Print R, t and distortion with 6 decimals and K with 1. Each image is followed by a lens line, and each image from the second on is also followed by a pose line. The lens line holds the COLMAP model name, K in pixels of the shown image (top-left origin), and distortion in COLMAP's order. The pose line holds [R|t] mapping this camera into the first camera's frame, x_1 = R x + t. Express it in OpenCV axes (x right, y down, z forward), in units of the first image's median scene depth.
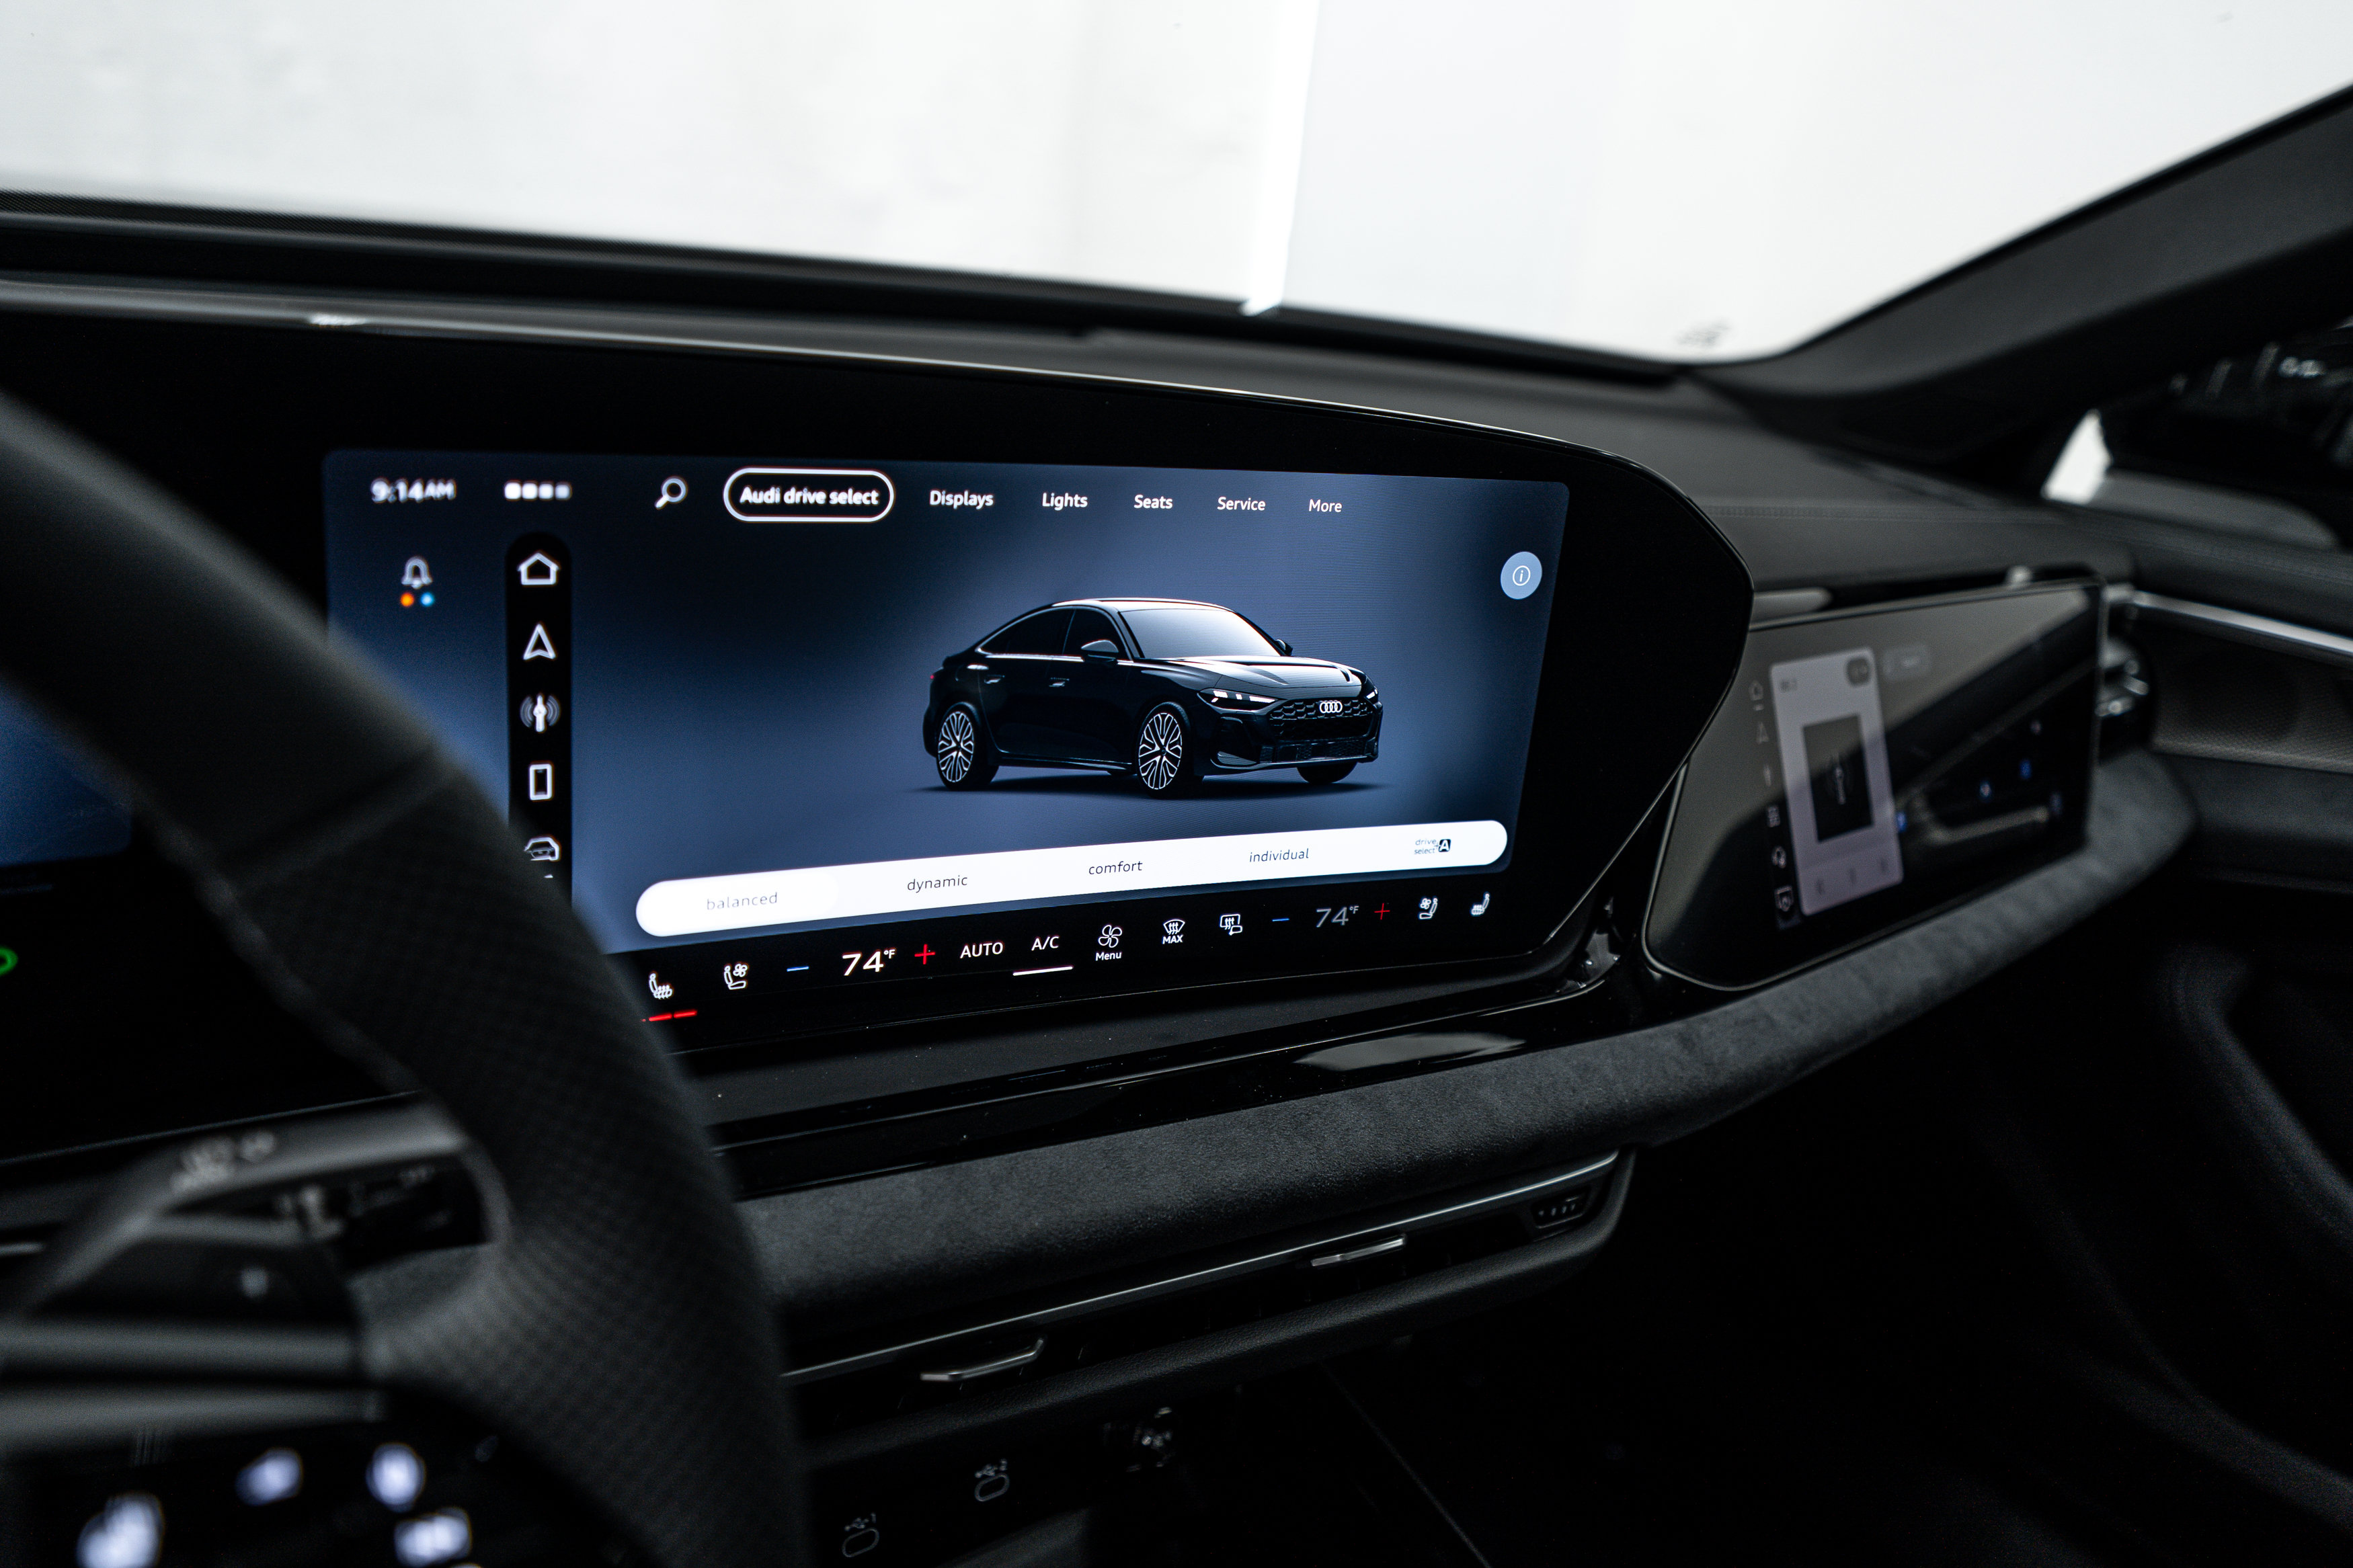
lens RADIAL K [[1811.6, 0, 1186.2], [0, 1811.6, 751.3], [0, 0, 1]] dist [0.011415, 0.027164]
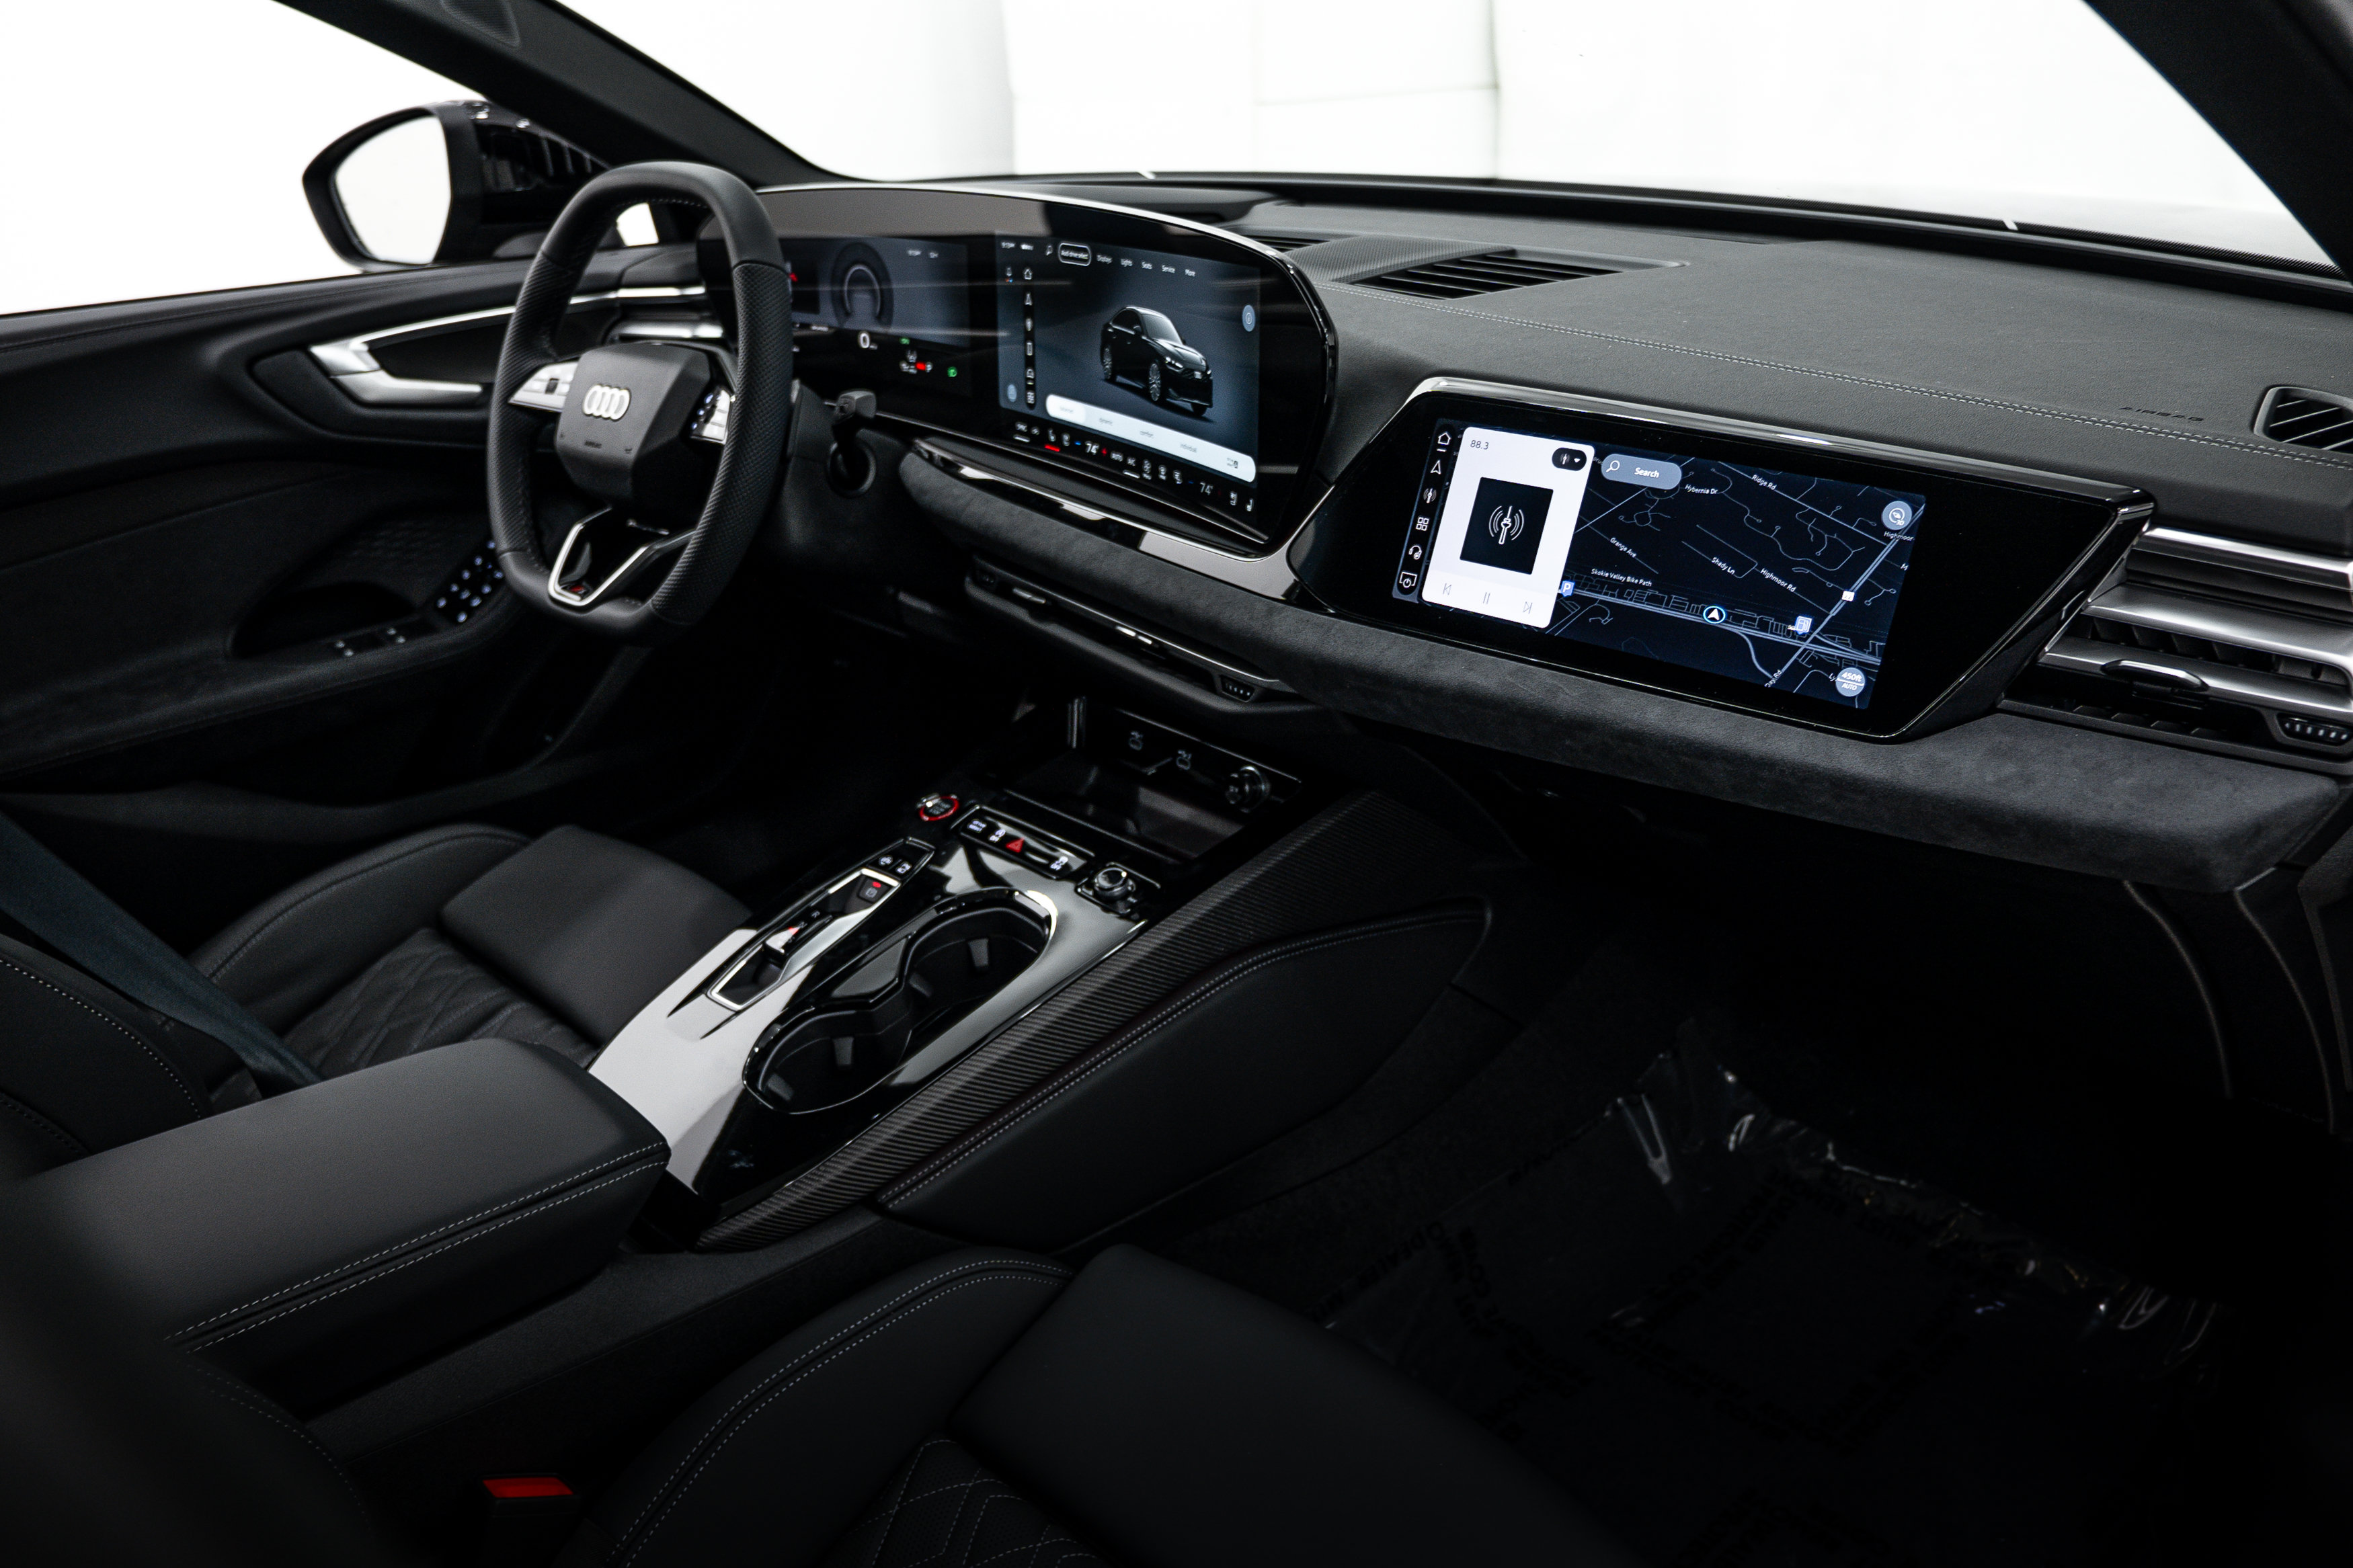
lens RADIAL K [[1725.2, 0, 1170.3], [0, 1725.2, 772.4], [0, 0, 1]] dist [-0.087172, 0.011859]
pose [[0.073069, 0.280681, -0.957016, 2.031641], [-0.271747, 0.928876, 0.251680, -0.086066], [0.959591, 0.241676, 0.144147, 0.792033]]
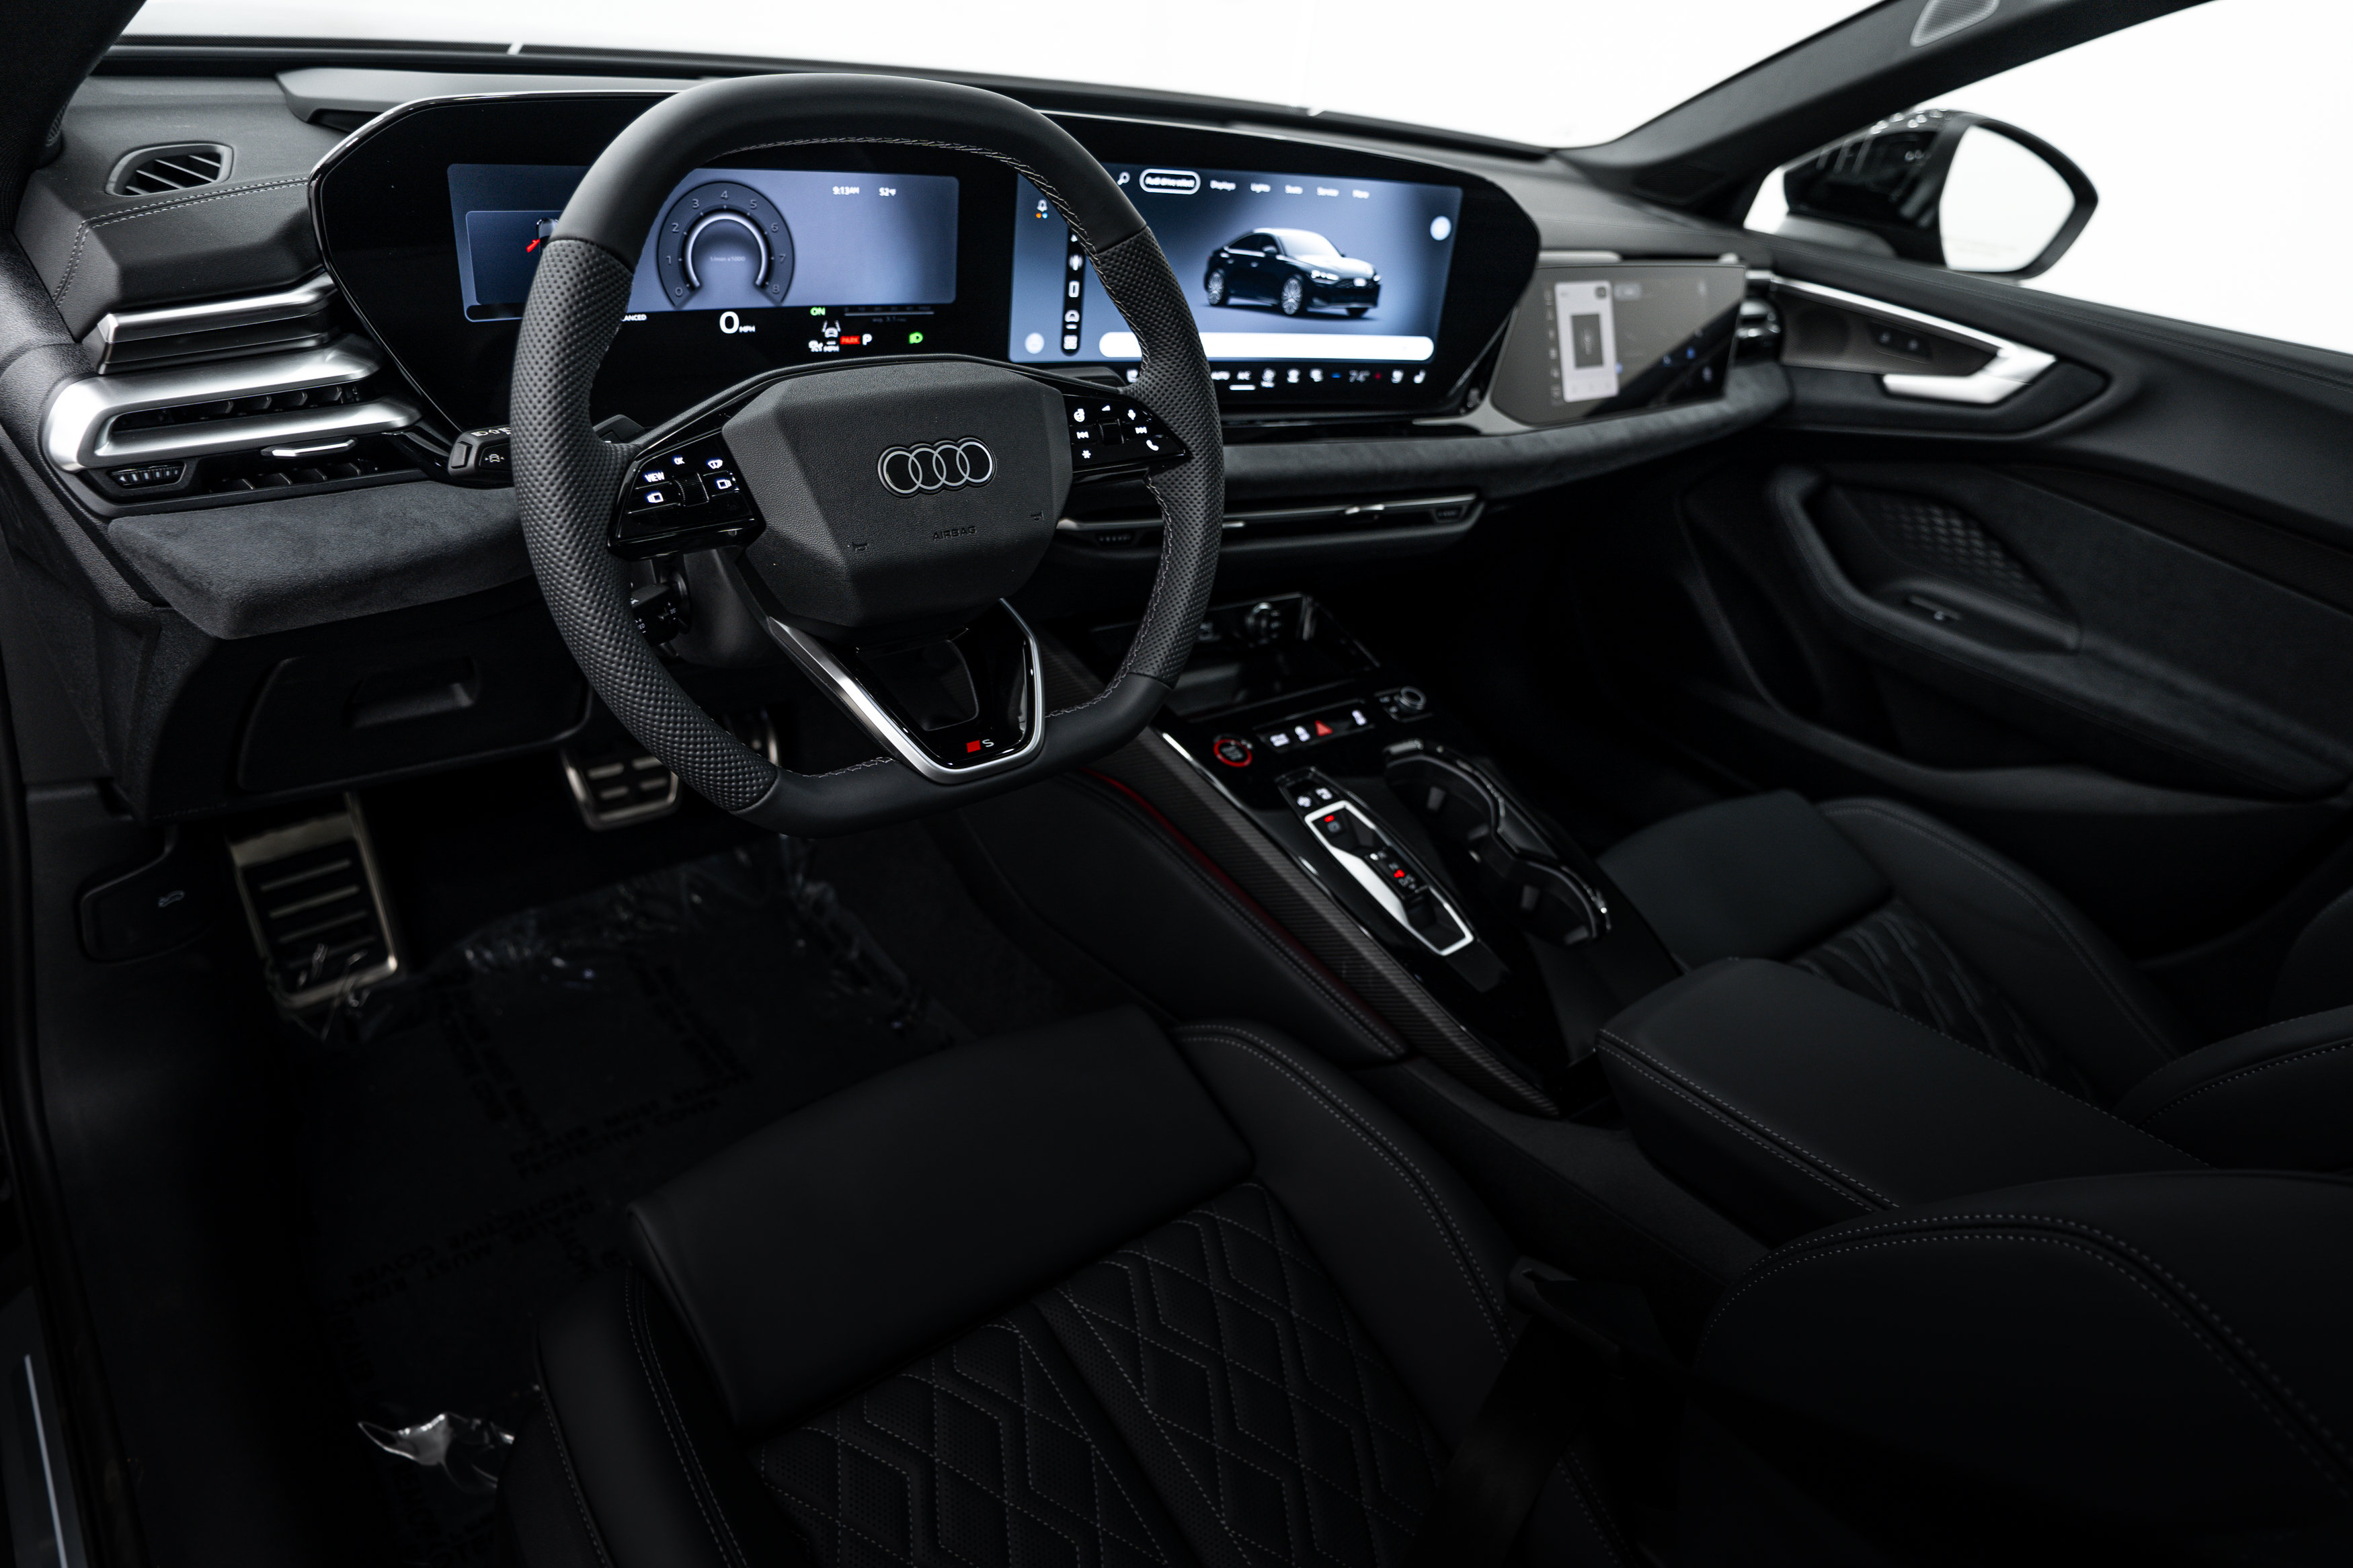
lens RADIAL K [[1465.6, 0, 1181.8], [0, 1465.6, 788.5], [0, 0, 1]] dist [-0.030550, 0.022842]
pose [[0.999823, 0.012378, -0.014199, -0.122946], [-0.009455, 0.981729, 0.190049, 0.271494], [0.016292, -0.189881, 0.981672, -1.057238]]
